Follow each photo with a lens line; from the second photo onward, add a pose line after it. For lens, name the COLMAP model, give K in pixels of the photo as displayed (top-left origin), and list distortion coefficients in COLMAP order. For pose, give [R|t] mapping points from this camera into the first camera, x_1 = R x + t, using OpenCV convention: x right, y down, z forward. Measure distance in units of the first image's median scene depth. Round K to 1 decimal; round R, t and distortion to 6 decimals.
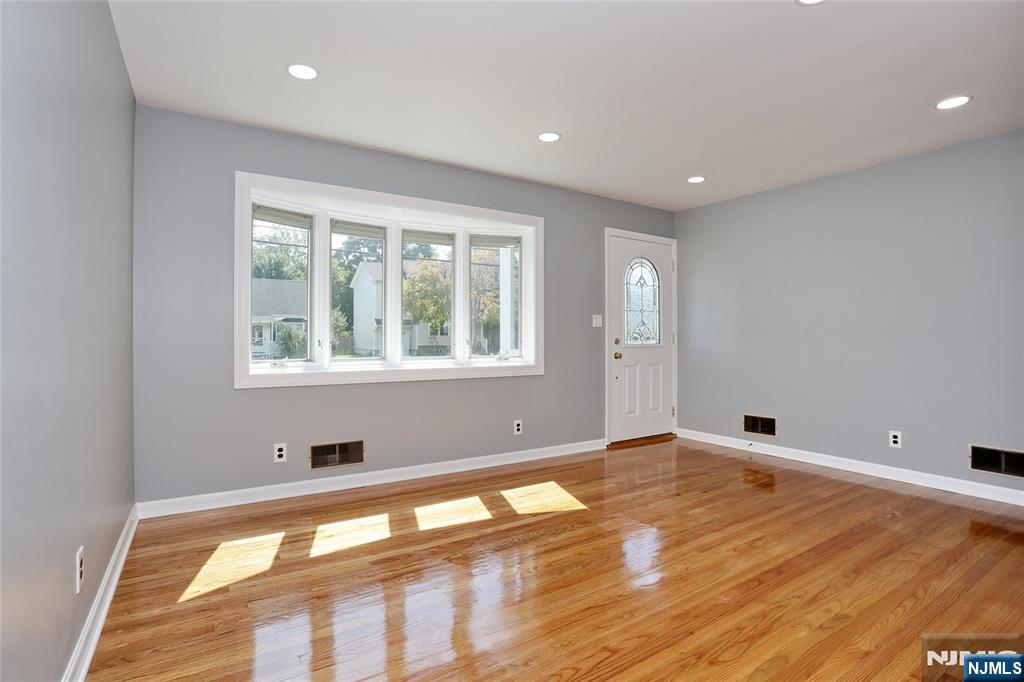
lens RADIAL K [[492.6, 0, 512.0], [0, 492.6, 341.0], [0, 0, 1]] dist [-0.000590, 0.000139]
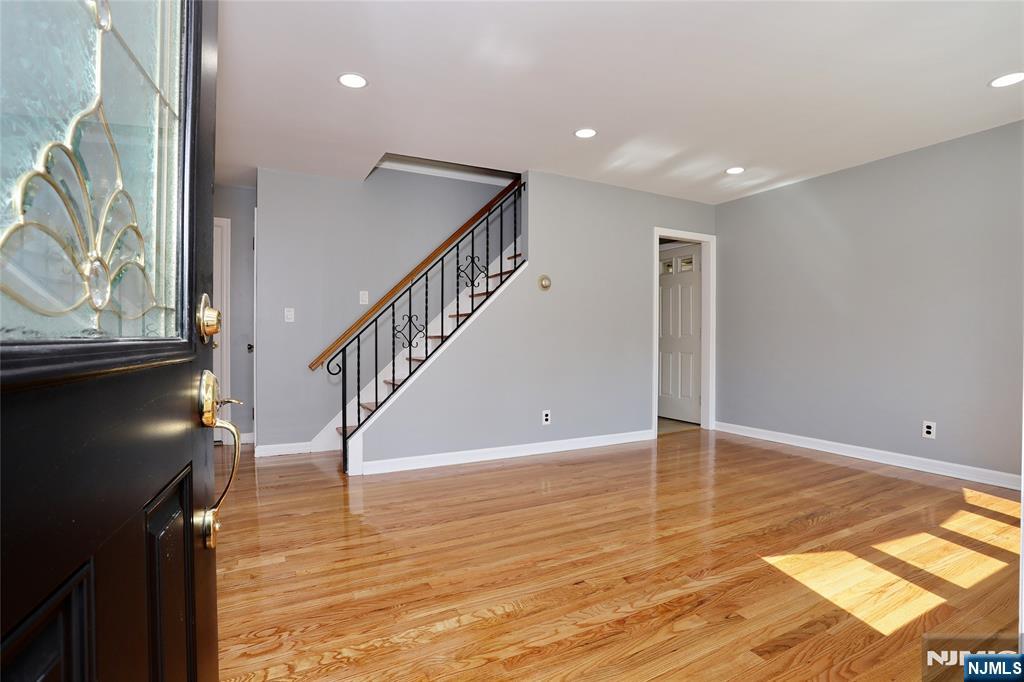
lens RADIAL K [[492.6, 0, 512.0], [0, 492.6, 341.0], [0, 0, 1]] dist [-0.000590, 0.000139]
pose [[-0.996805, -0.010928, 0.079126, 0.488374], [-0.010311, 0.999913, 0.008207, 0.014169], [-0.079209, 0.007364, -0.996831, 1.820305]]
